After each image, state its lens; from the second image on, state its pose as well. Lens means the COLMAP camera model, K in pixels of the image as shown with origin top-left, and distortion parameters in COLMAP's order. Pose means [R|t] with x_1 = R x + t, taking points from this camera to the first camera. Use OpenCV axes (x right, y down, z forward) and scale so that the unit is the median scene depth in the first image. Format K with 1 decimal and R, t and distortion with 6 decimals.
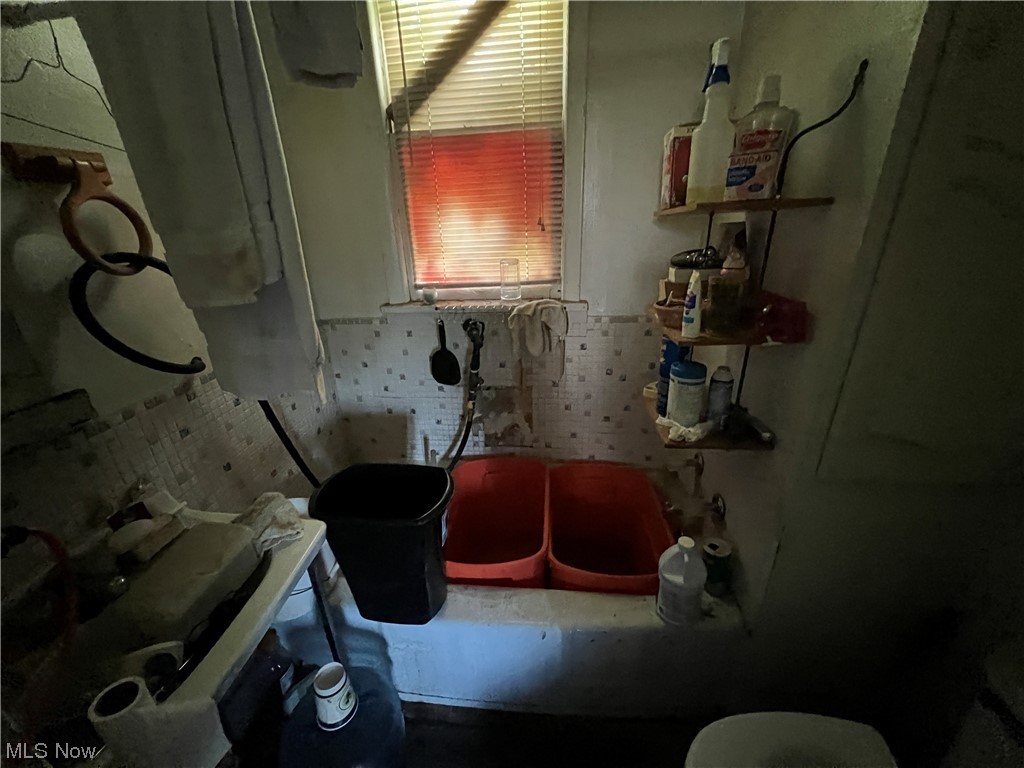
lens RADIAL K [[410.7, 0, 510.6], [0, 410.7, 385.0], [0, 0, 1]] dist [-0.000352, -0.000132]
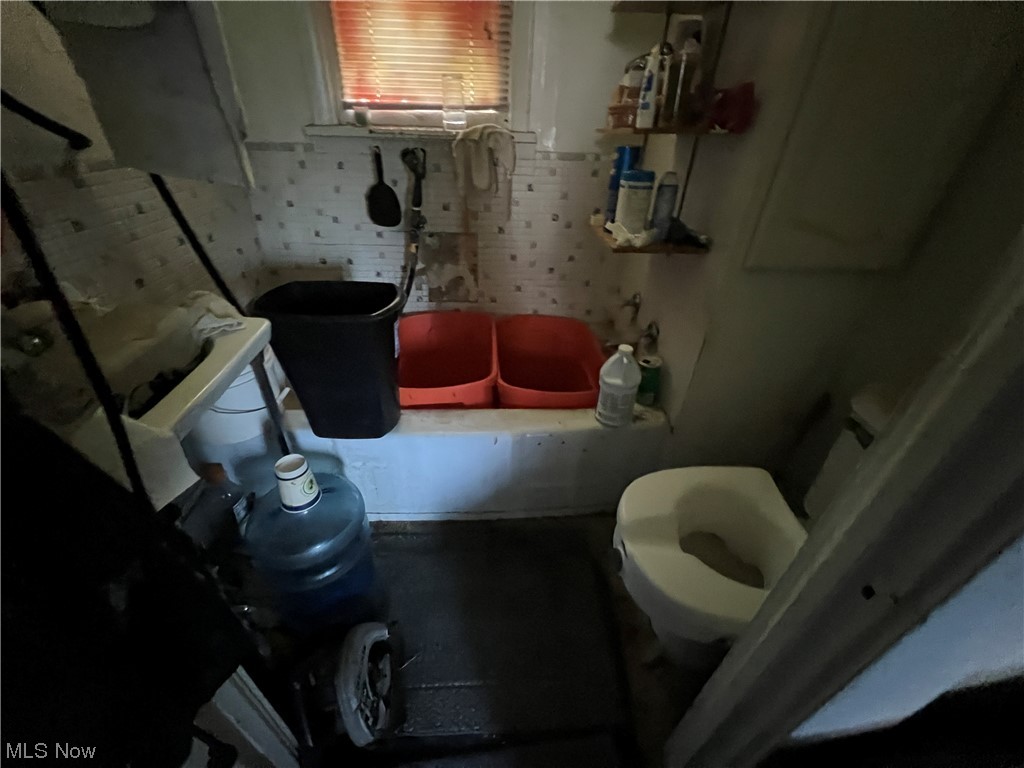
lens RADIAL K [[410.7, 0, 510.6], [0, 410.7, 385.0], [0, 0, 1]] dist [-0.000352, -0.000132]
pose [[0.987427, -0.024681, 0.156136, -0.033134], [-0.005482, 0.981795, 0.189865, 0.187407], [-0.157979, -0.188334, 0.969316, -0.020911]]
